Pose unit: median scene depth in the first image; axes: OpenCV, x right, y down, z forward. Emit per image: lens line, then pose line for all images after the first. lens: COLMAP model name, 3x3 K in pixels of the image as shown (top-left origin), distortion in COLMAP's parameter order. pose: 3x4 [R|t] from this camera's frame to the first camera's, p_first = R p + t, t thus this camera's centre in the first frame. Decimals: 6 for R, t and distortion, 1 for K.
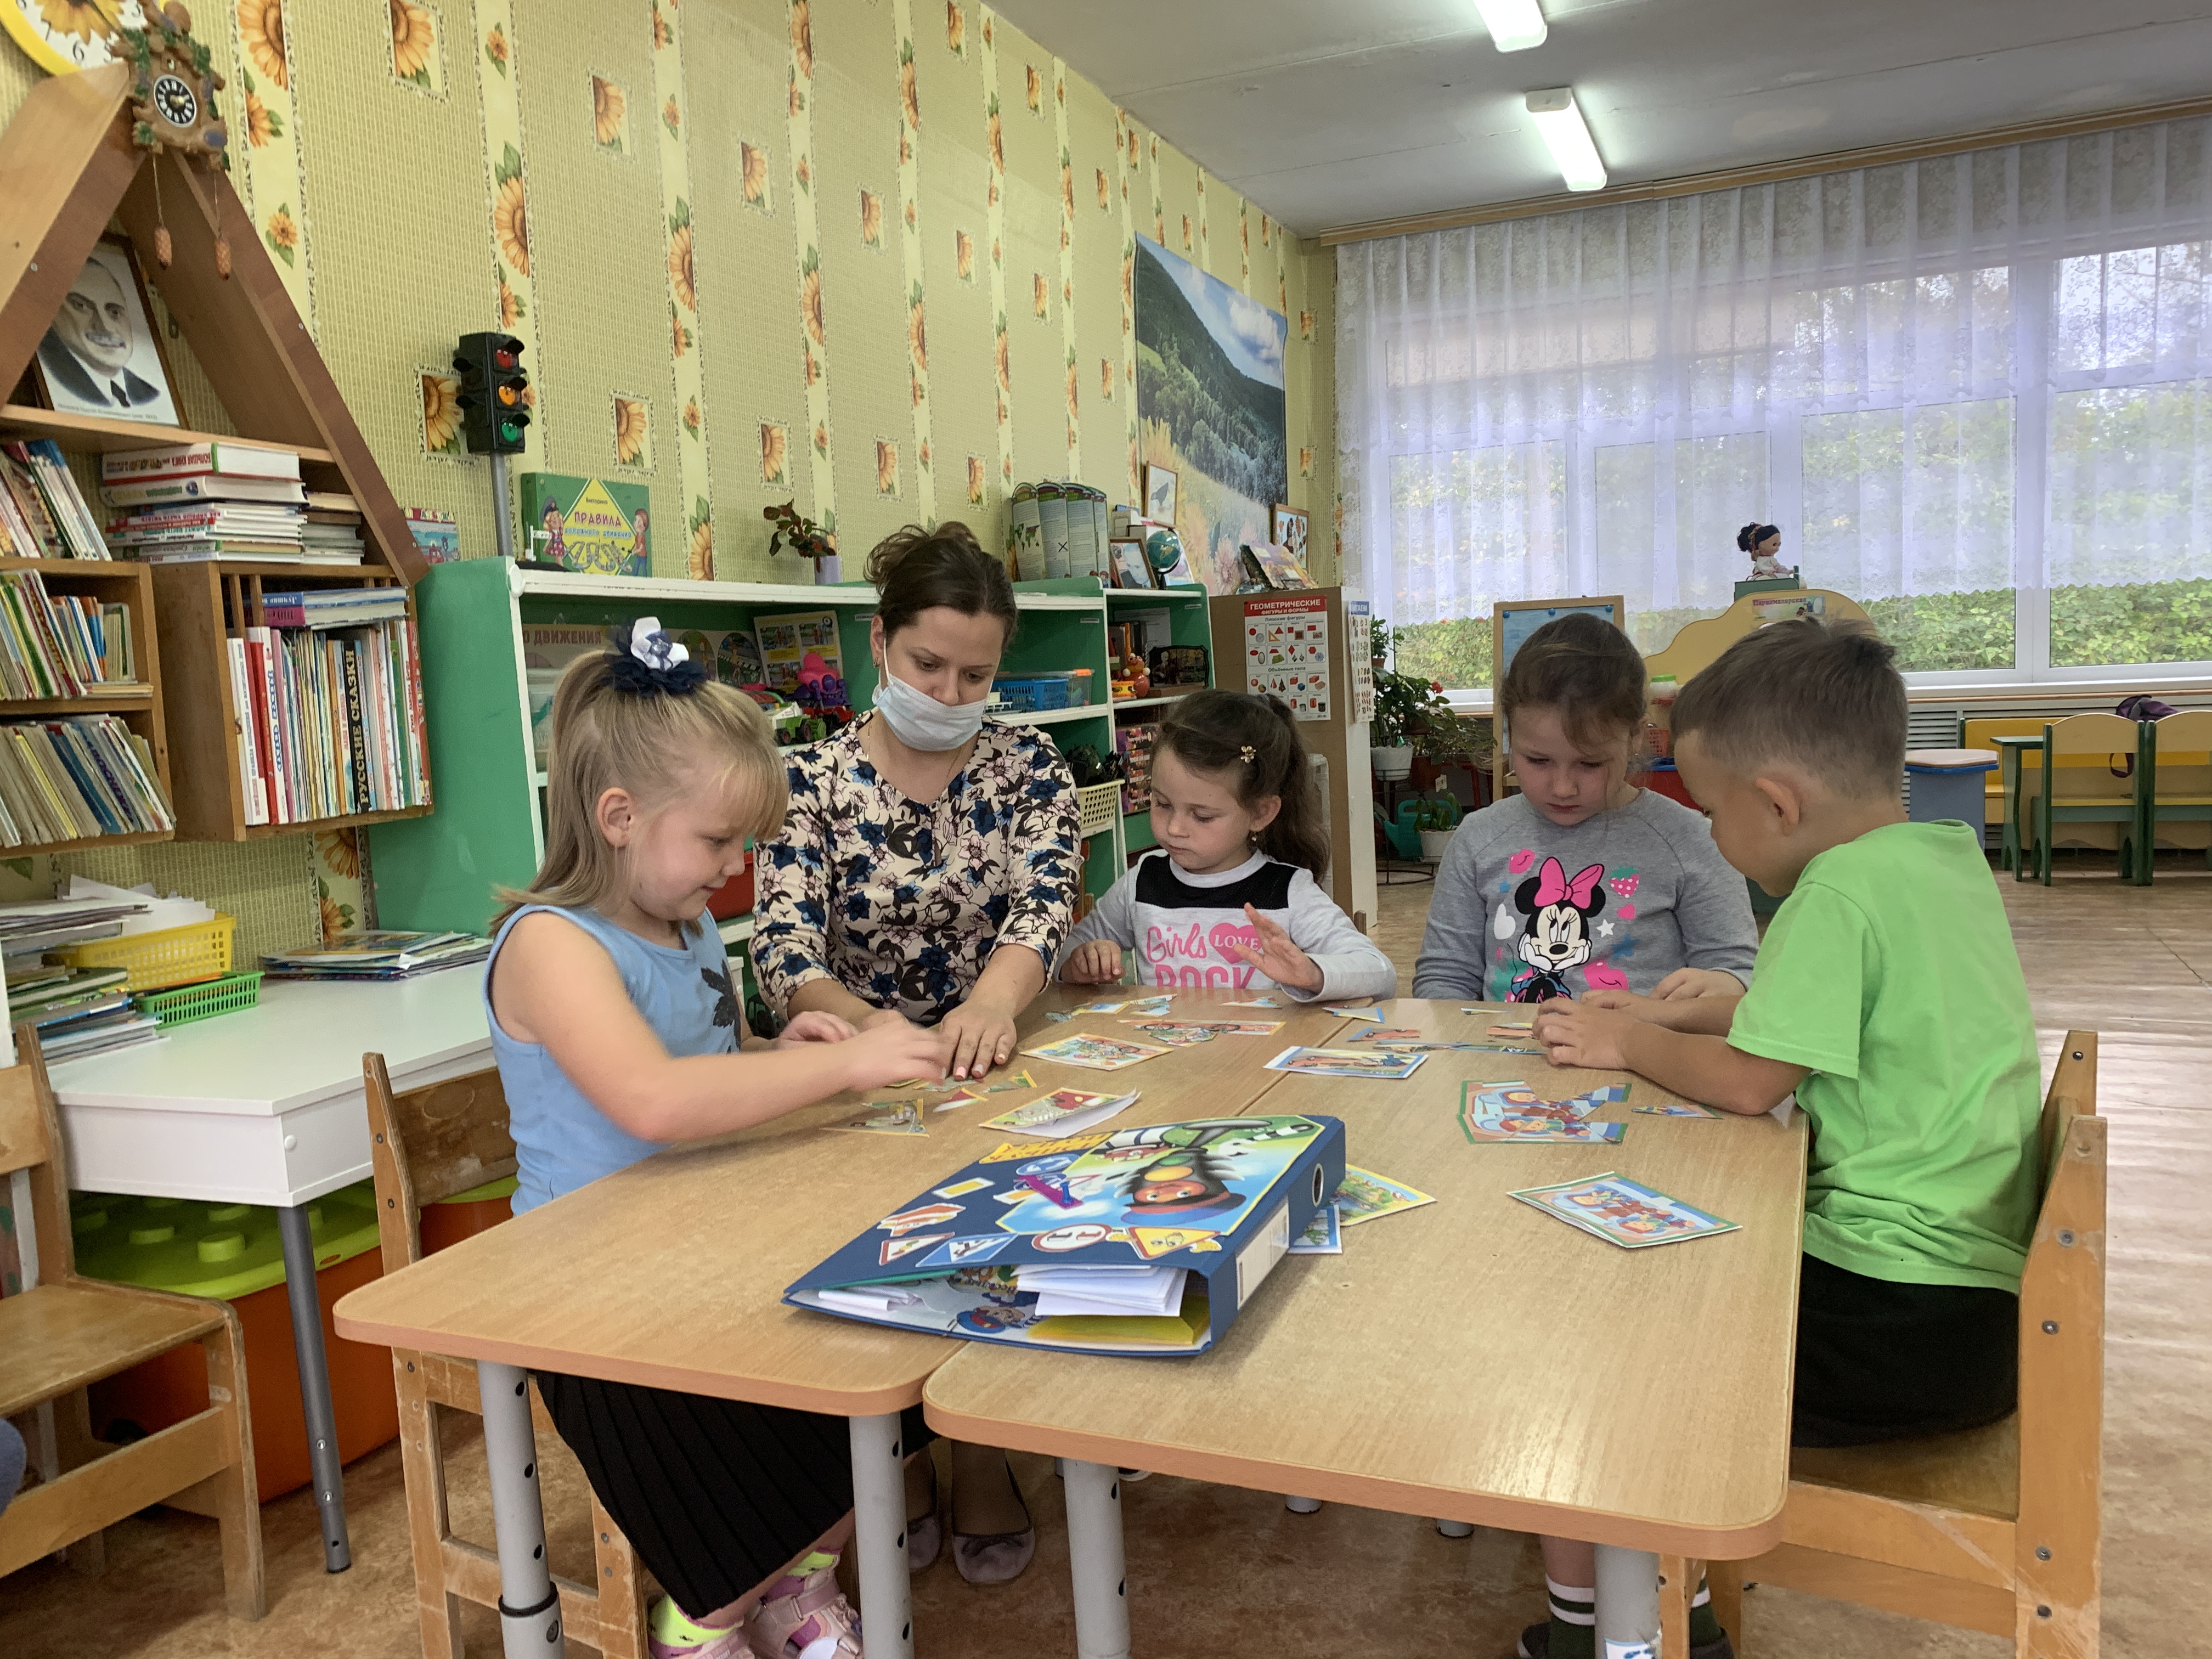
lens RADIAL K [[1710.7, 0, 1105.0], [0, 1710.7, 818.8], [0, 0, 1]] dist [0.011427, -0.004469]
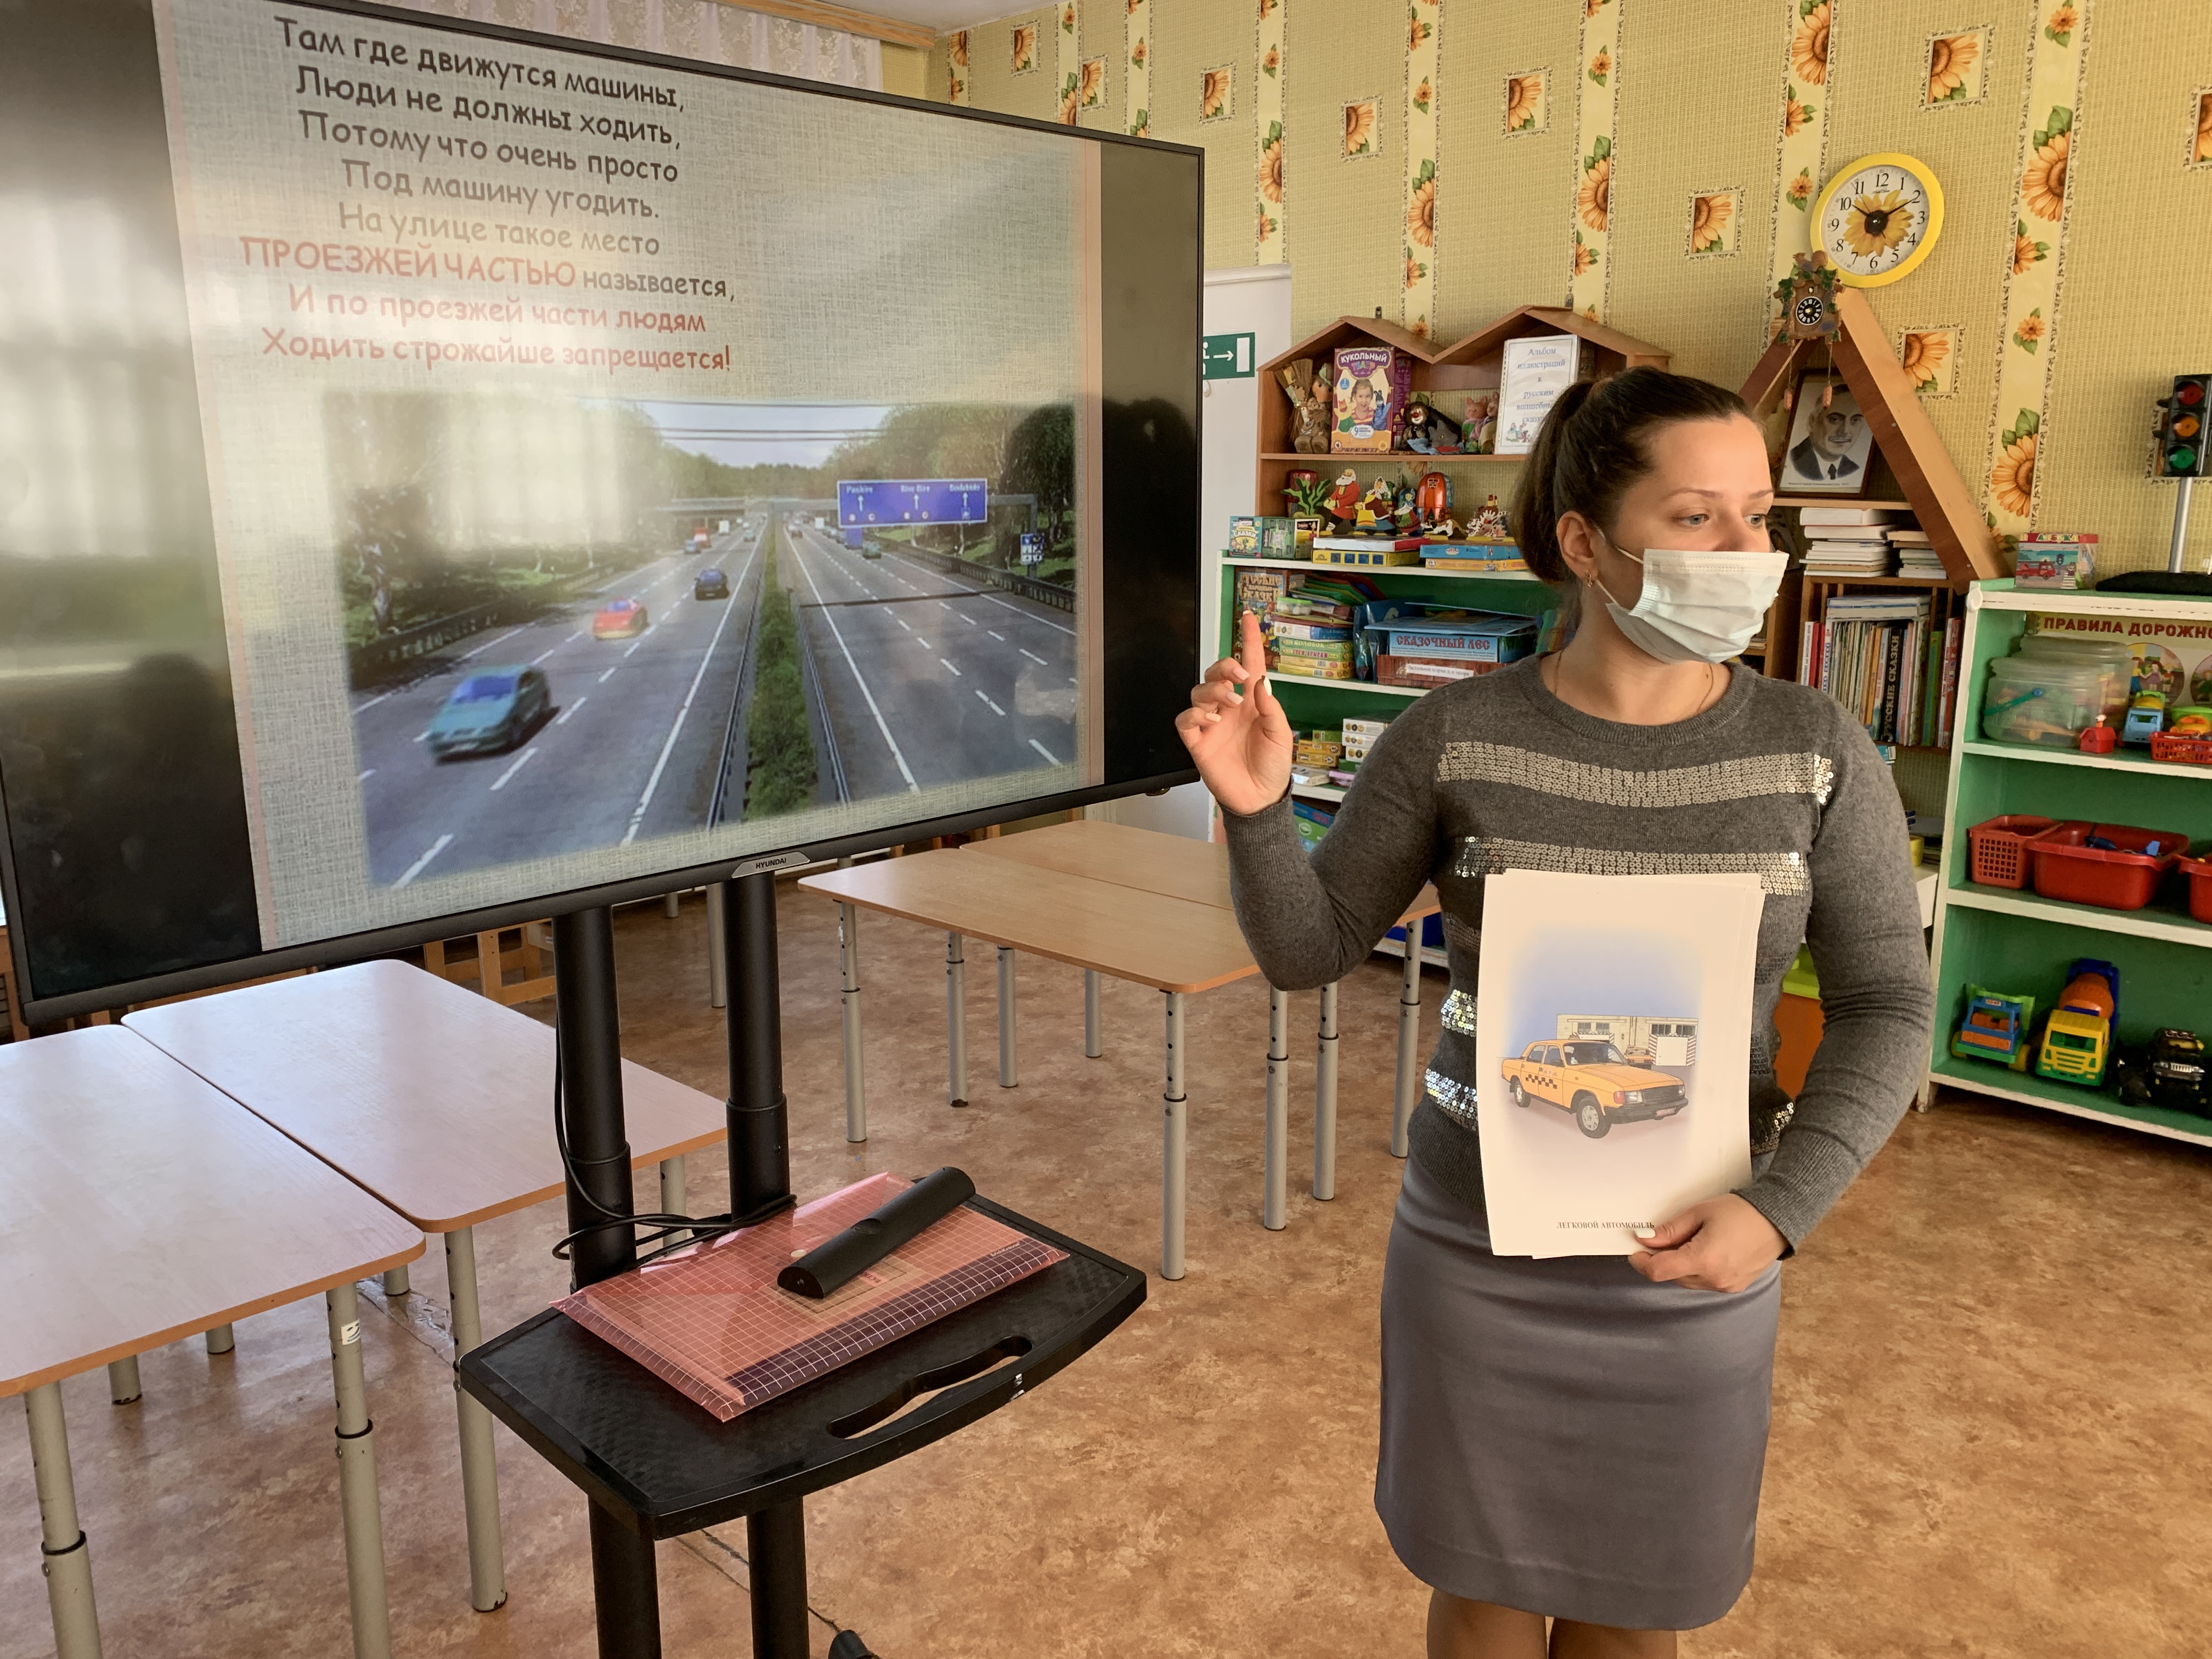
lens RADIAL K [[1710.7, 0, 1097.6], [0, 1710.7, 826.7], [0, 0, 1]] dist [0.011427, -0.004469]
pose [[-0.371901, 0.227912, -0.899859, 1.043033], [-0.075418, 0.958768, 0.274001, -0.255025], [0.925204, 0.169767, -0.339377, 0.765156]]
